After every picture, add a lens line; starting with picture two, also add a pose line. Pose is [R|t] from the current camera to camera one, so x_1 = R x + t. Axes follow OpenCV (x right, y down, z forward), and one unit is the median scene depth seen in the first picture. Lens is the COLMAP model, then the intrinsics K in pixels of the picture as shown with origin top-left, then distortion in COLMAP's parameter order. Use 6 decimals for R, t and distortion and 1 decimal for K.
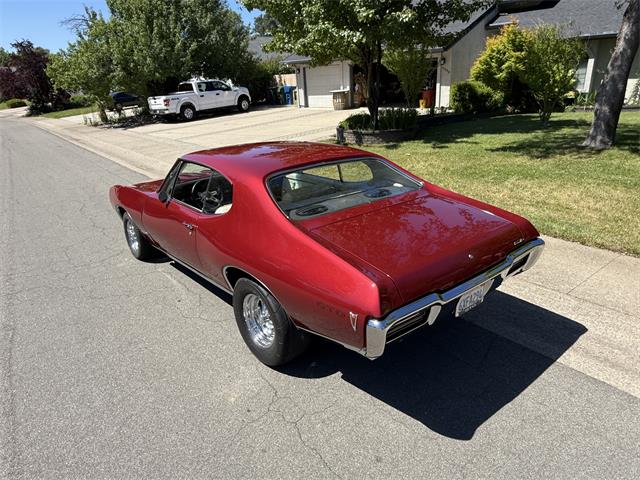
lens RADIAL K [[424.0, 0, 320.0], [0, 424.0, 240.8], [0, 0, 1]] dist [-0.002710, 0.002563]
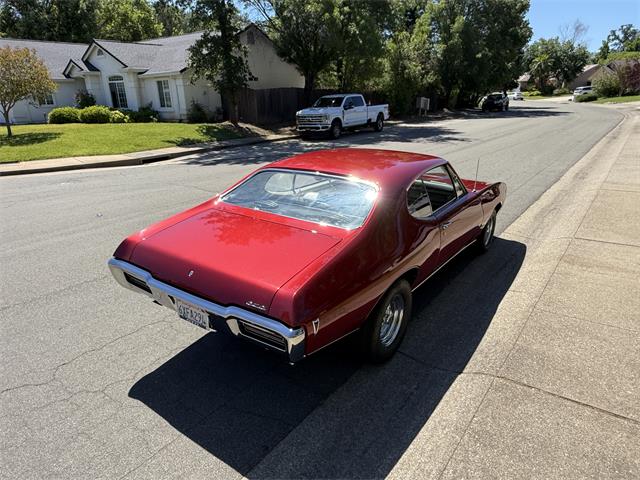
lens RADIAL K [[424.0, 0, 320.6], [0, 424.0, 244.8], [0, 0, 1]] dist [-0.002710, 0.002563]
pose [[0.261114, 0.367302, -0.892697, 0.213270], [-0.340926, 0.900273, 0.270699, -0.065966], [0.903100, 0.233661, 0.360296, 0.142750]]
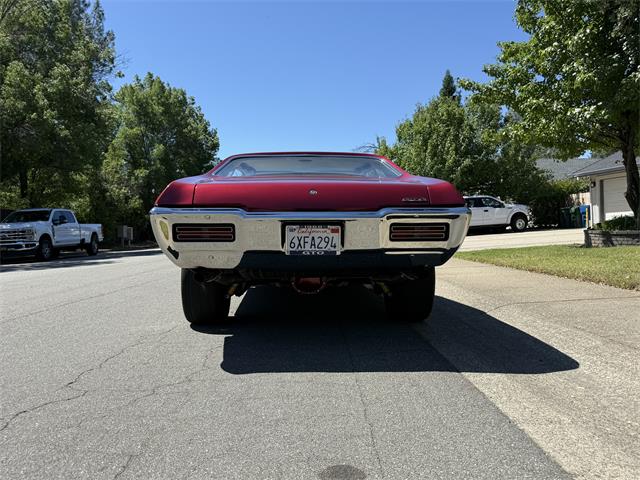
lens RADIAL K [[501.9, 0, 320.1], [0, 501.9, 241.3], [0, 0, 1]] dist [0.058344, -0.090356]
pose [[0.798122, 0.036871, -0.601366, 0.163436], [-0.224888, 0.944218, -0.240576, 0.062885], [0.558951, 0.327249, 0.761894, 0.034516]]
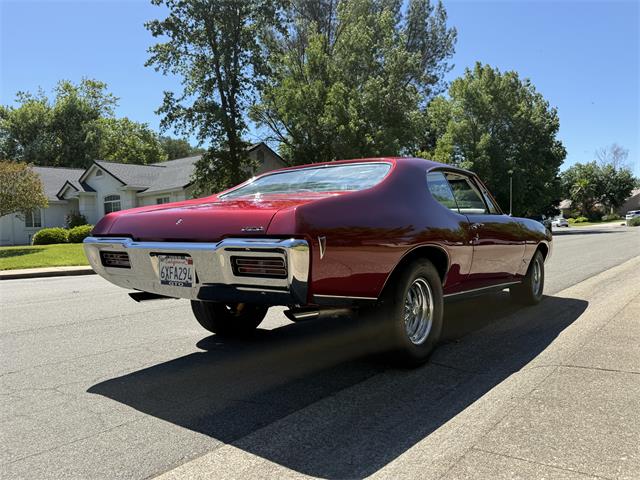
lens RADIAL K [[501.9, 0, 321.1], [0, 501.9, 242.2], [0, 0, 1]] dist [0.058344, -0.090356]
pose [[0.231805, 0.061913, -0.970790, 0.233060], [-0.326417, 0.945061, -0.017670, -0.000102], [0.916361, 0.320979, 0.239279, 0.164648]]
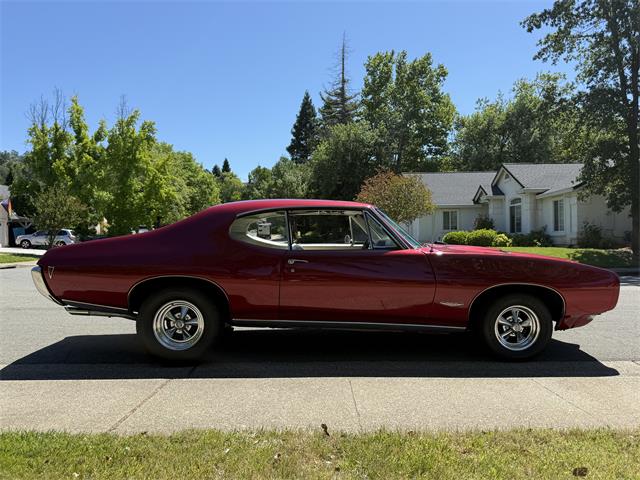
lens RADIAL K [[547.1, 0, 318.8], [0, 547.1, 240.8], [0, 0, 1]] dist [0.076051, -0.141186]
pose [[-0.615252, 0.053146, -0.786537, 0.229568], [-0.247526, 0.934244, 0.256748, -0.119373], [0.748463, 0.352653, -0.561640, 0.446781]]
